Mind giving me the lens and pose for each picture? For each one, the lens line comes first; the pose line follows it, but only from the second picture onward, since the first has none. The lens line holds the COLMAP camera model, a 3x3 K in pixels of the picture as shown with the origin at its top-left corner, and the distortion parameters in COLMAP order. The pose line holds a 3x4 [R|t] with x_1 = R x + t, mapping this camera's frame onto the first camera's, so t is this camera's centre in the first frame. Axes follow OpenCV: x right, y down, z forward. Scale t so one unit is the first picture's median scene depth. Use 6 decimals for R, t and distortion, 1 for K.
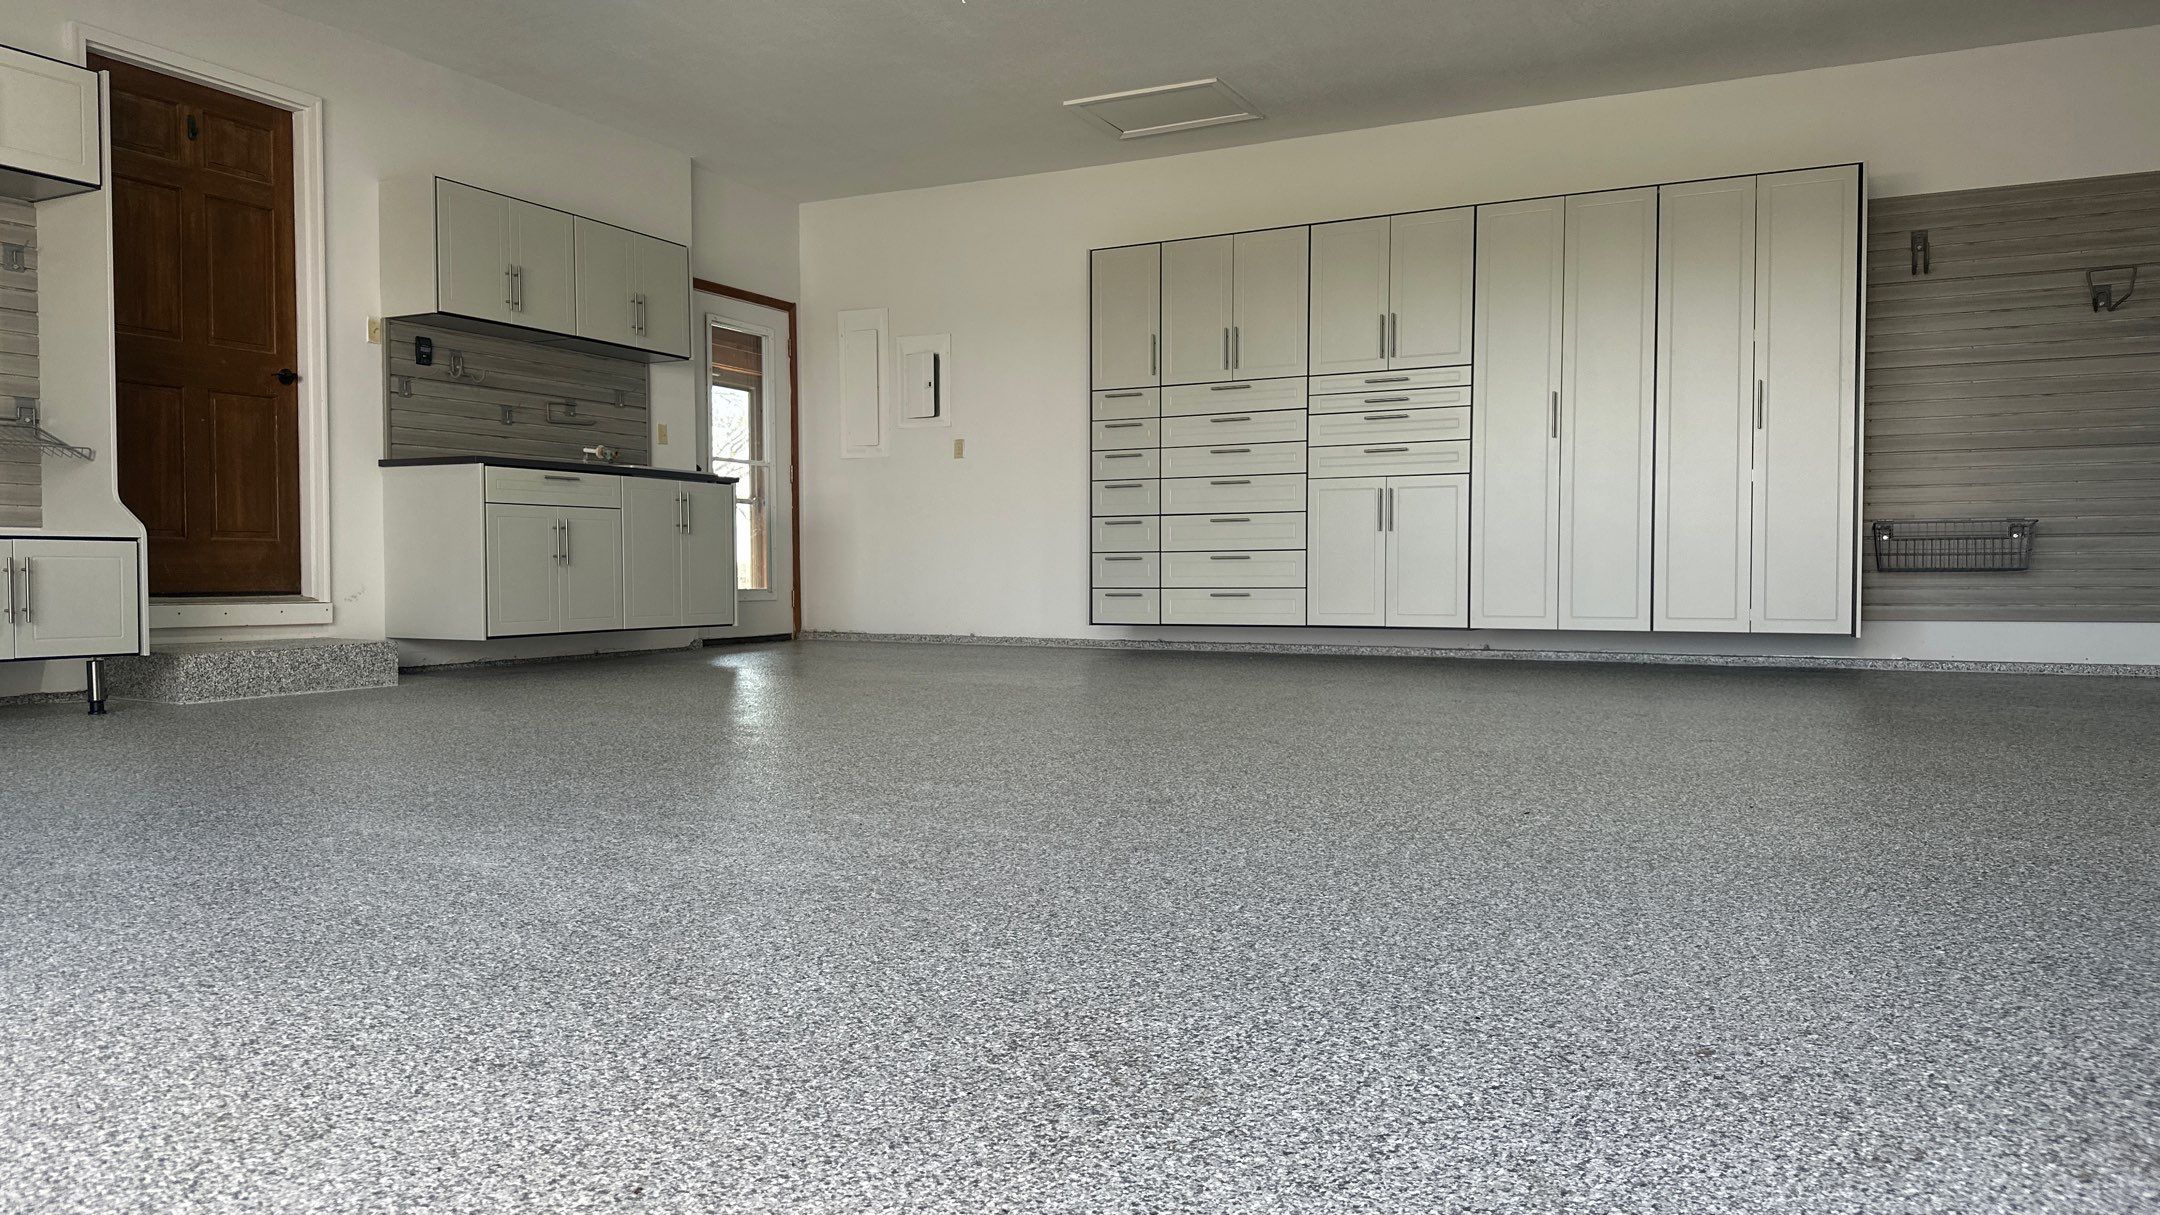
lens RADIAL K [[1504.0, 0, 1077.2], [0, 1504.0, 623.9], [0, 0, 1]] dist [0.088774, -0.132654]
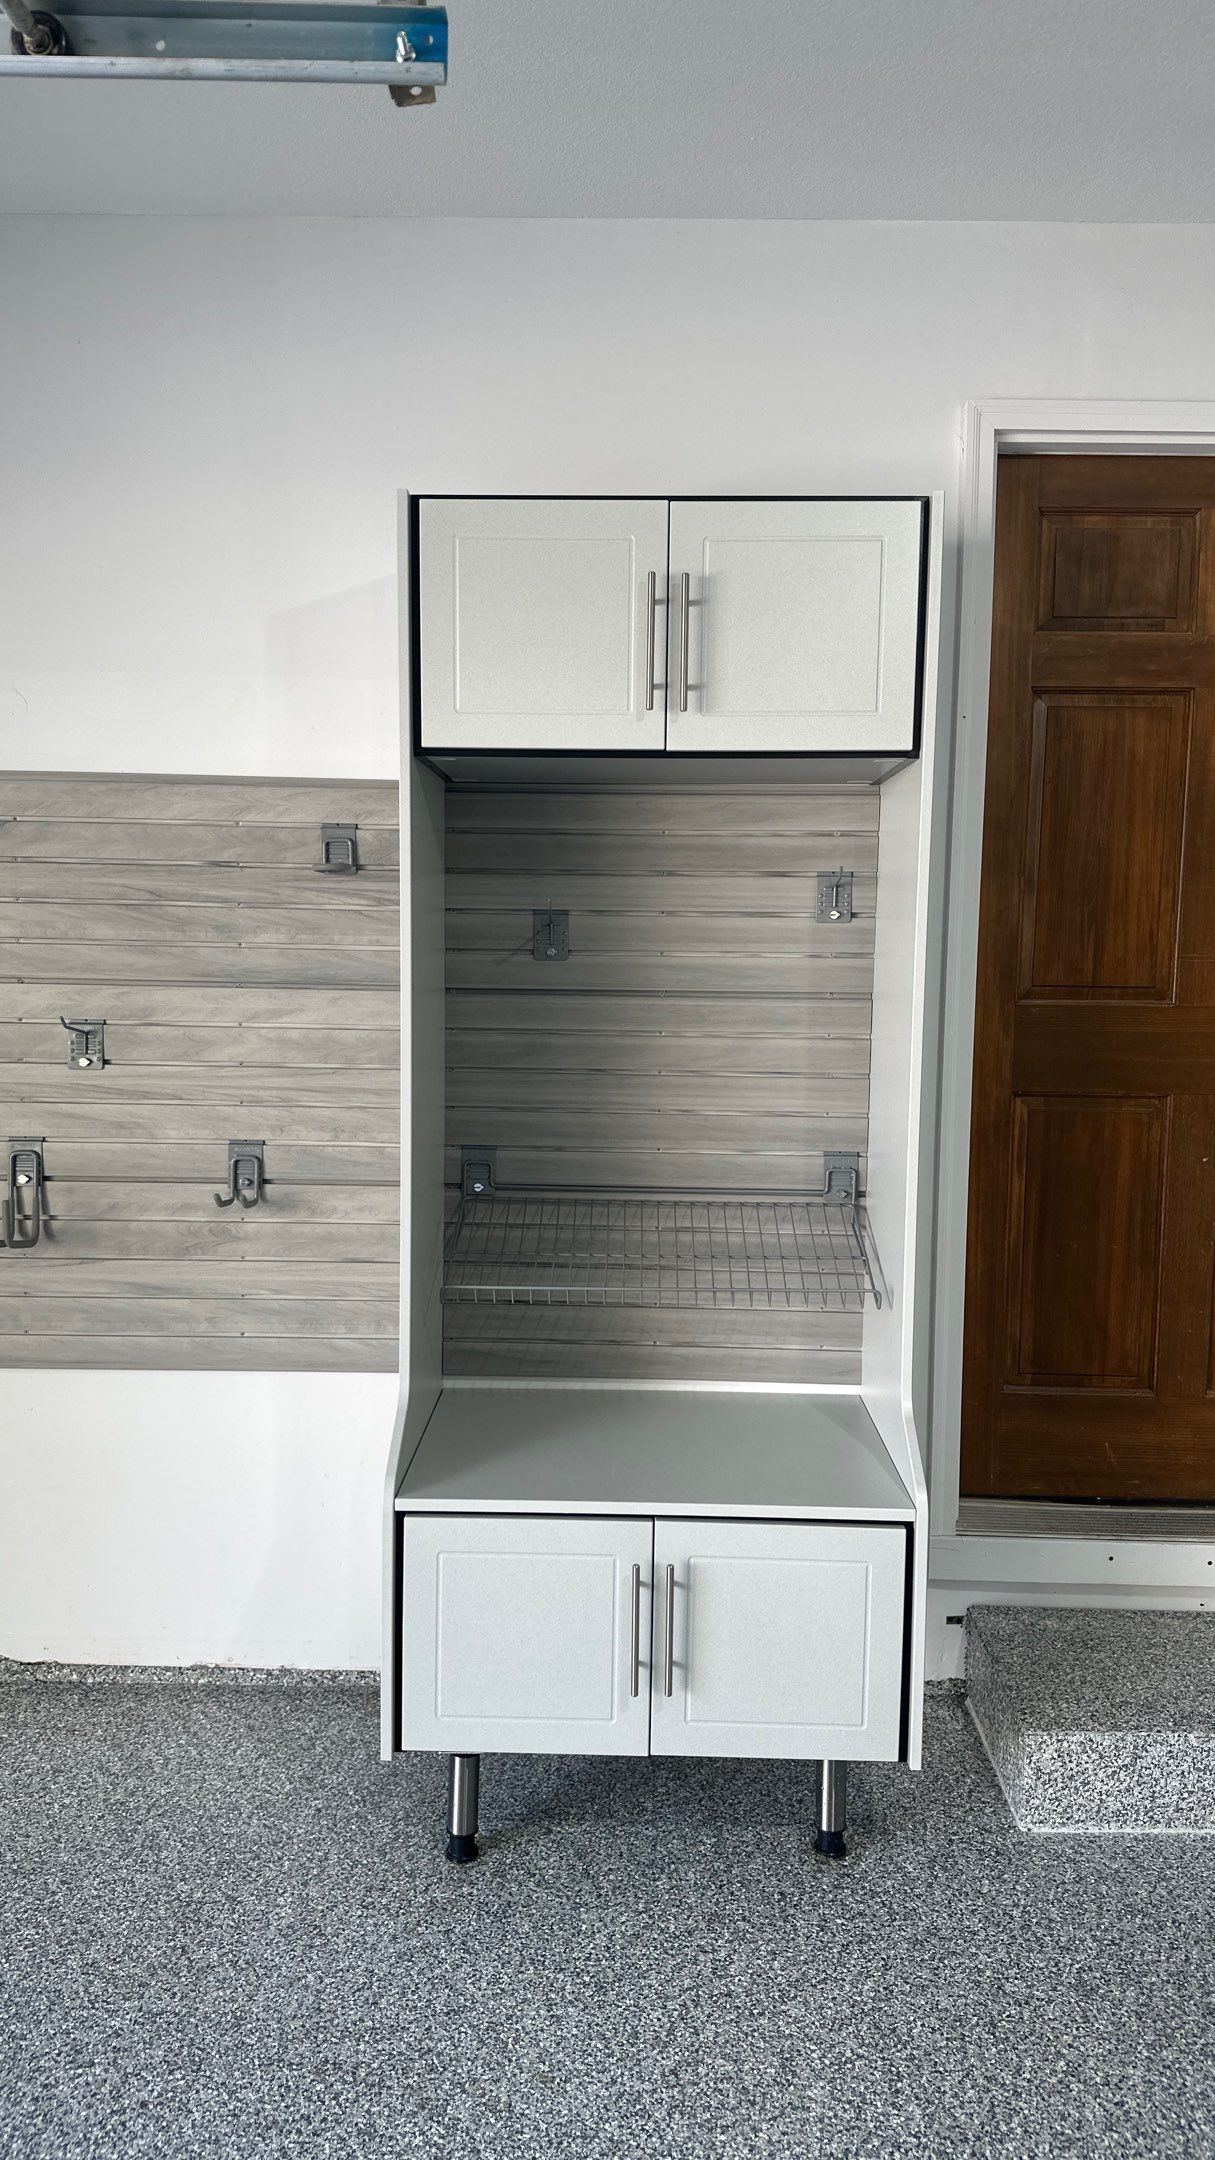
lens RADIAL K [[1514.1, 0, 604.4], [0, 1514.1, 1089.4], [0, 0, 1]] dist [0.067645, -0.091562]
pose [[0.431506, 0.093523, -0.897249, -0.189928], [-0.044901, 0.995605, 0.082181, -0.163737], [0.900992, 0.004826, 0.433809, 0.533863]]
